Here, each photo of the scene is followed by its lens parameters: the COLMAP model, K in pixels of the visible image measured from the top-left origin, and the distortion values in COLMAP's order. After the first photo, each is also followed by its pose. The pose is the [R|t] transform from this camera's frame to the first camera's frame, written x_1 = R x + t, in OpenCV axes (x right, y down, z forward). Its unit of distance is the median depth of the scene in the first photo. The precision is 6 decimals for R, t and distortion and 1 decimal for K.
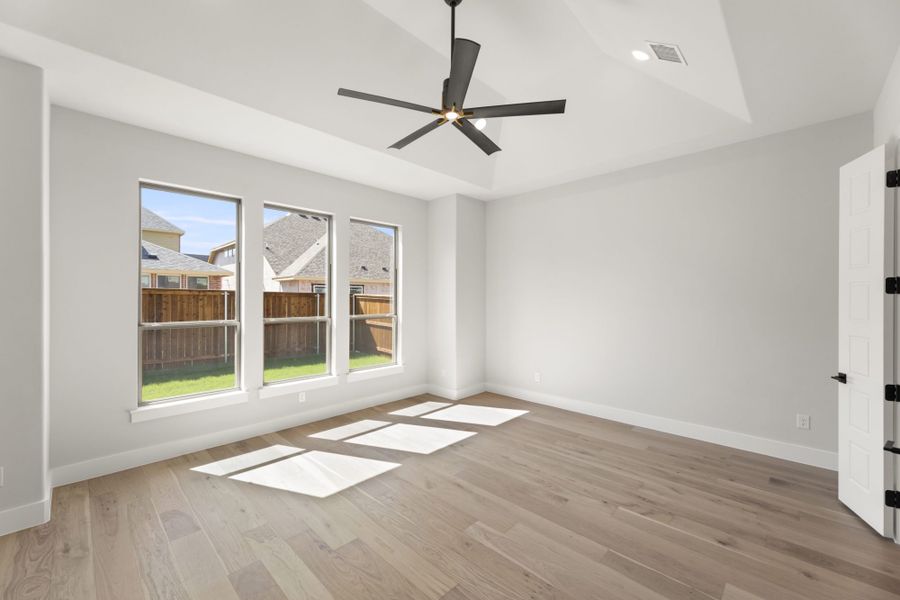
lens RADIAL K [[359.5, 0, 447.9], [0, 359.5, 300.5], [0, 0, 1]] dist [0.001323, 0.000277]
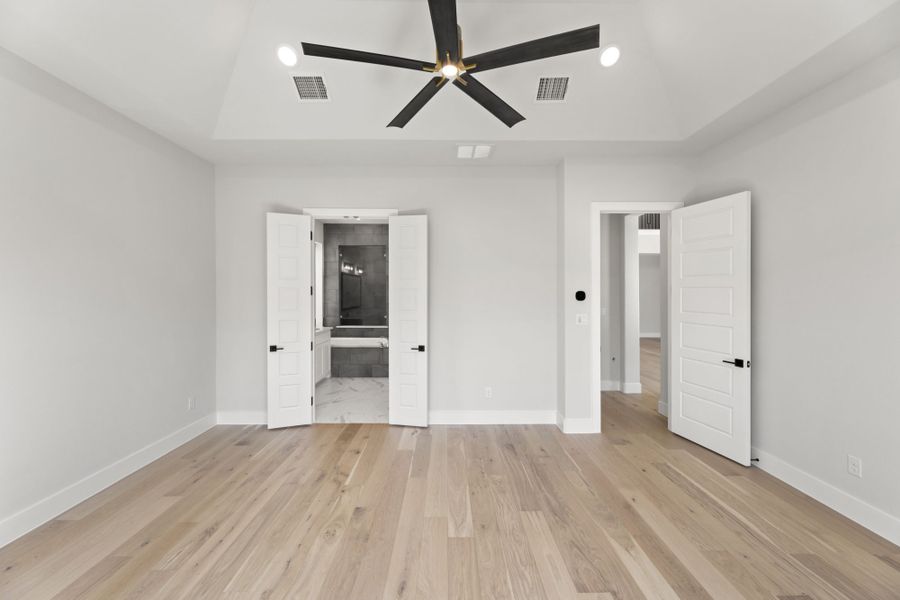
lens RADIAL K [[359.5, 0, 447.9], [0, 359.5, 300.5], [0, 0, 1]] dist [0.001323, 0.000277]
pose [[-0.696024, -0.012125, 0.717916, -0.505132], [0.004354, 0.999768, 0.021107, -0.020351], [-0.718005, 0.017816, -0.695810, 1.433830]]
